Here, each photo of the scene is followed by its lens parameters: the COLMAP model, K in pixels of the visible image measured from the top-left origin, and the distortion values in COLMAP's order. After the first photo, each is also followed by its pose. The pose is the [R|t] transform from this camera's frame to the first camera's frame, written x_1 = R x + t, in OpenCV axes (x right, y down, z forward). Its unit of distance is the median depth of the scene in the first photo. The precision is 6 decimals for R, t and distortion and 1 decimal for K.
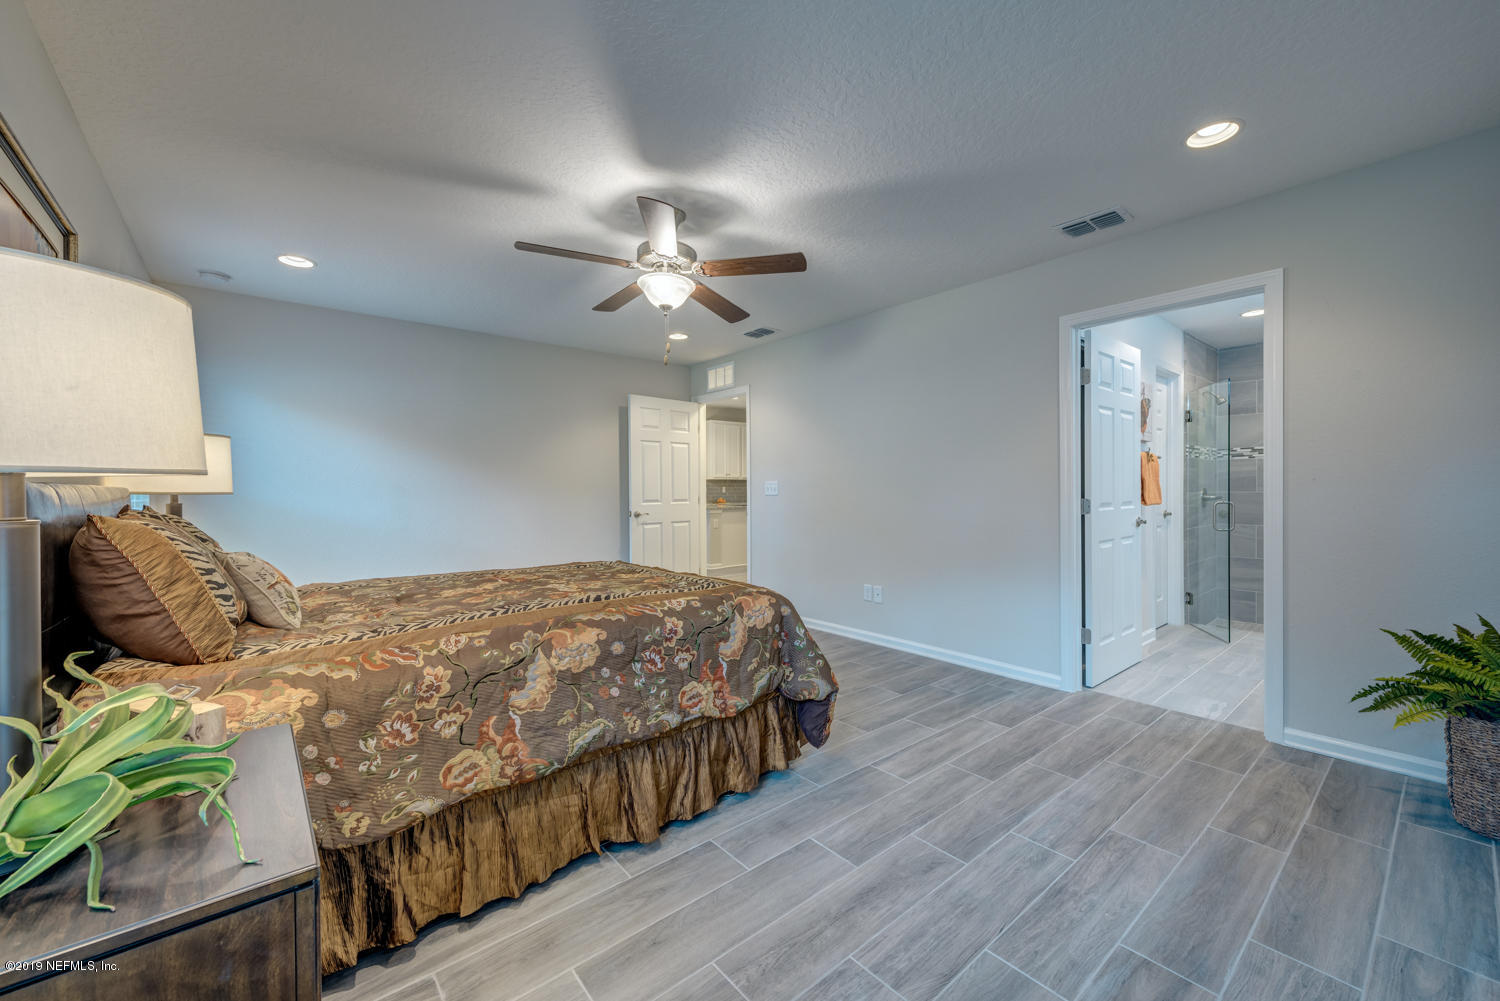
lens RADIAL K [[589.8, 0, 756.3], [0, 589.8, 493.8], [0, 0, 1]] dist [0.015452, -0.003983]
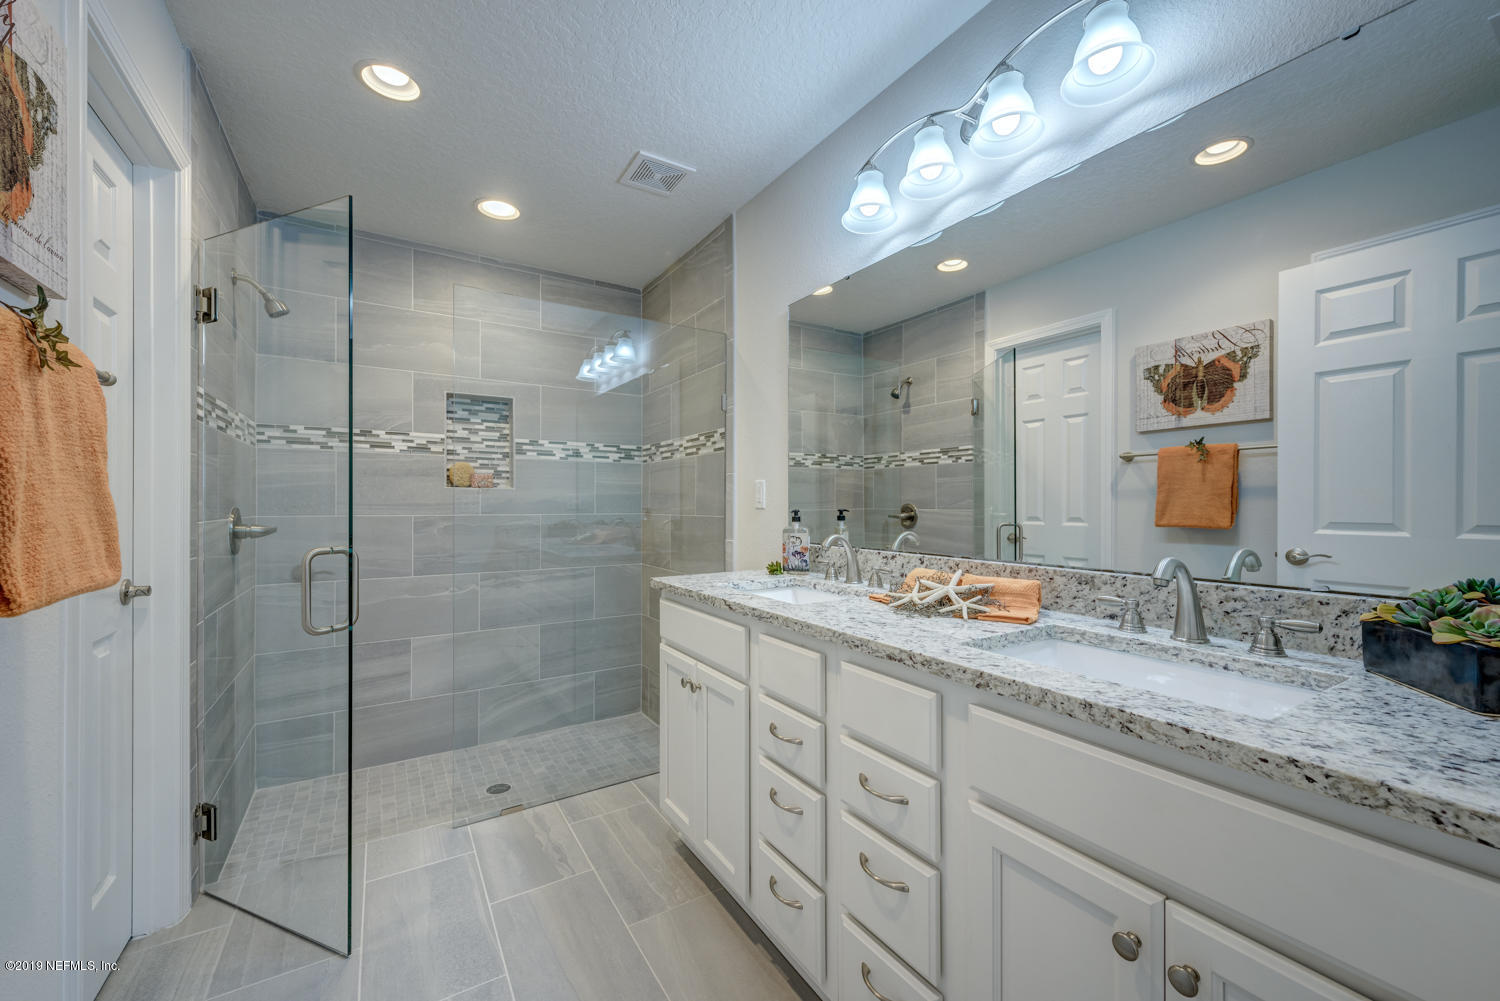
lens RADIAL K [[589.8, 0, 751.9], [0, 589.8, 502.8], [0, 0, 1]] dist [0.015452, -0.003983]
pose [[0.145530, 0.004550, 0.989343, 0.420161], [0.006753, 0.999962, -0.005592, -0.009718], [-0.989331, 0.007494, 0.145493, 0.620788]]
